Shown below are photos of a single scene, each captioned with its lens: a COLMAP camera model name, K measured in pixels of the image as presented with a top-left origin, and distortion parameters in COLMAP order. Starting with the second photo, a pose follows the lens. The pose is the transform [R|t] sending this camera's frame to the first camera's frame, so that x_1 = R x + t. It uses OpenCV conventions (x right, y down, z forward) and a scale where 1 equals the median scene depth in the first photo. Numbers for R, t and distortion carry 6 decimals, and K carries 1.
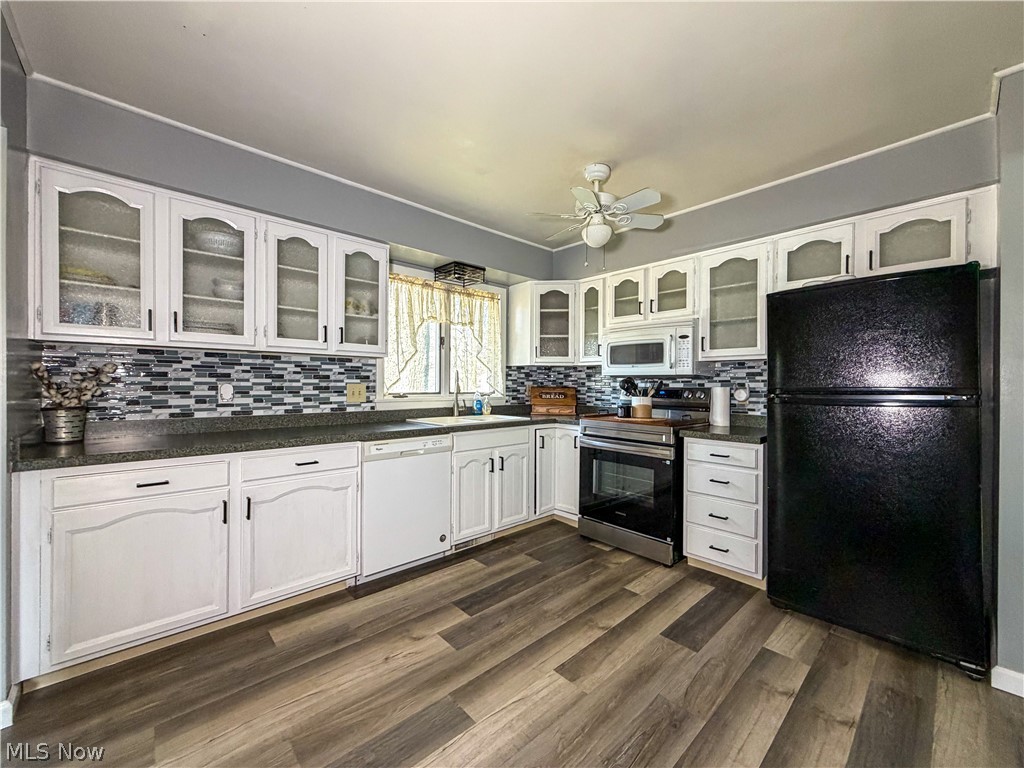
lens RADIAL K [[410.5, 0, 511.9], [0, 410.5, 384.2], [0, 0, 1]] dist [-0.003971, 0.000069]
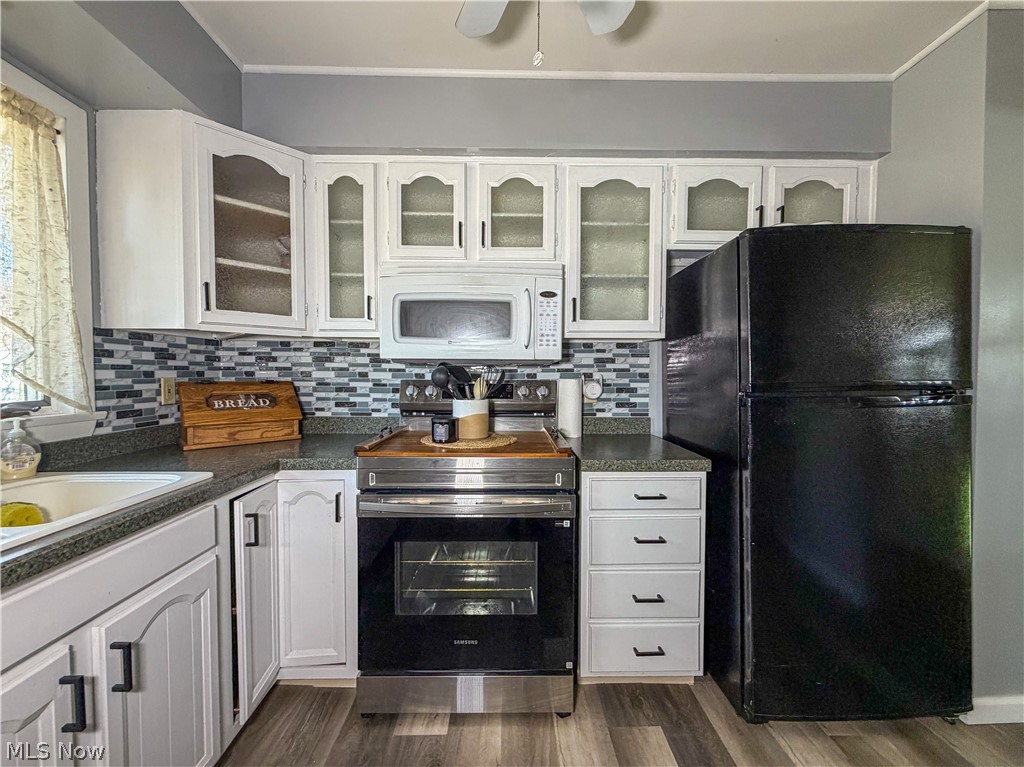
lens RADIAL K [[410.5, 0, 512.6], [0, 410.5, 384.7], [0, 0, 1]] dist [-0.003971, 0.000069]
pose [[0.662267, -0.026499, 0.748799, -0.047038], [0.003224, 0.999466, 0.032518, -0.005113], [-0.749261, -0.019121, 0.661999, 0.553061]]
